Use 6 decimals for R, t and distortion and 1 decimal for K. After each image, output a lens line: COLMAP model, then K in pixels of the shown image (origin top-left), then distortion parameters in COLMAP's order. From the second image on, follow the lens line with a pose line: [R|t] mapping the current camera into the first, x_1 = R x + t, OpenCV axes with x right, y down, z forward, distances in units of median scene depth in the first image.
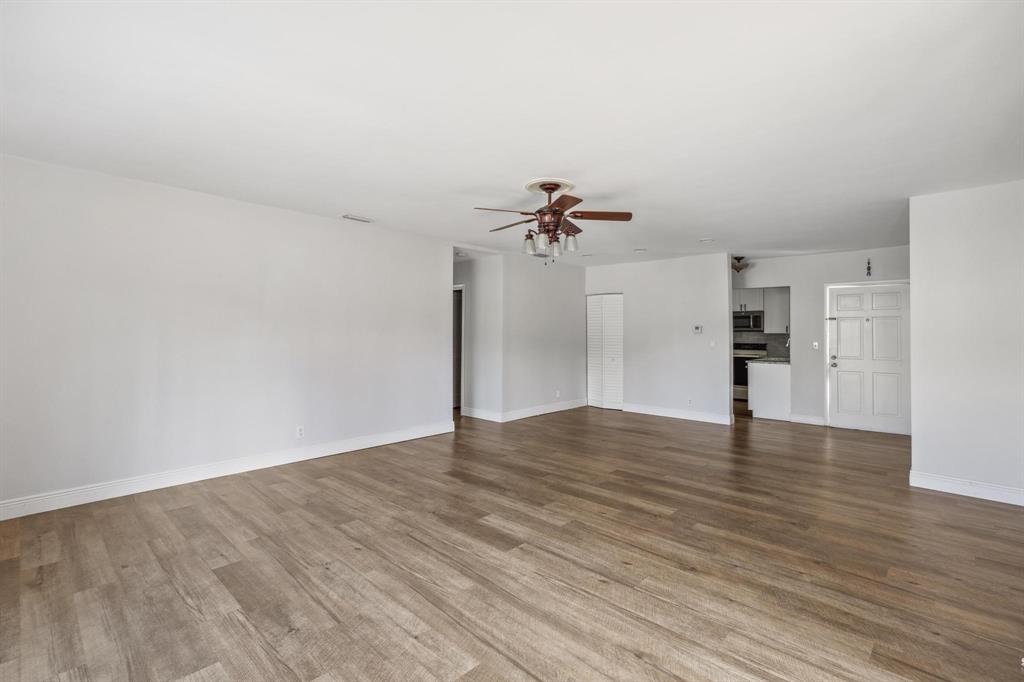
lens RADIAL K [[449.4, 0, 513.2], [0, 449.4, 335.4], [0, 0, 1]] dist [0.003344, 0.000275]
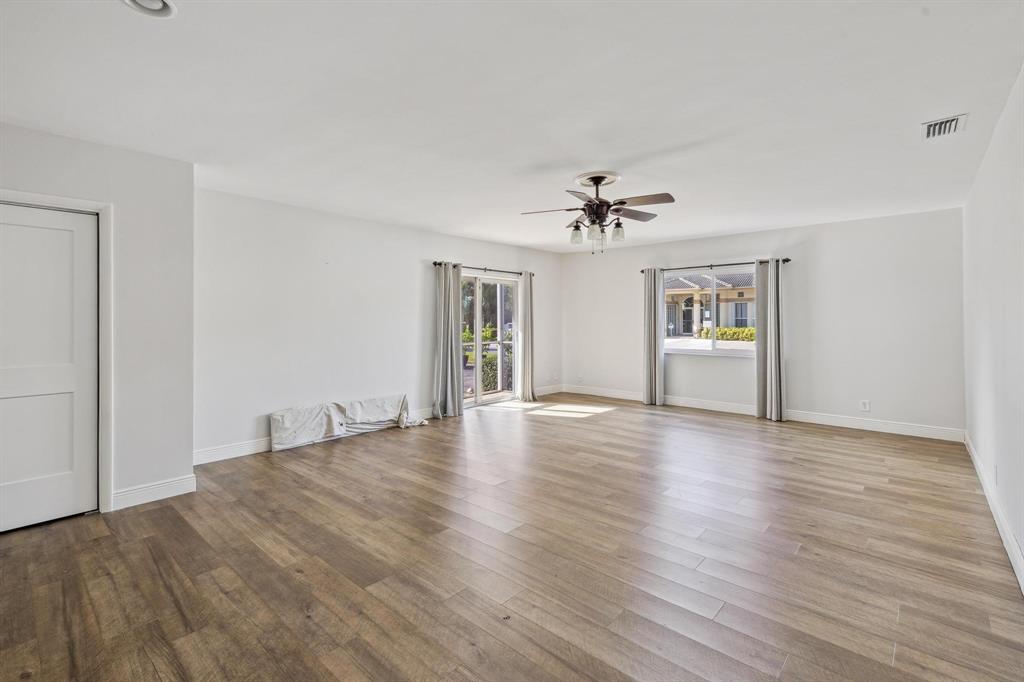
lens RADIAL K [[449.4, 0, 511.3], [0, 449.4, 332.0], [0, 0, 1]] dist [0.003344, 0.000275]
pose [[-0.999512, -0.001438, -0.031193, 0.310256], [-0.002128, 0.999753, 0.022114, 0.002002], [0.031154, 0.022170, -0.999269, 2.010192]]
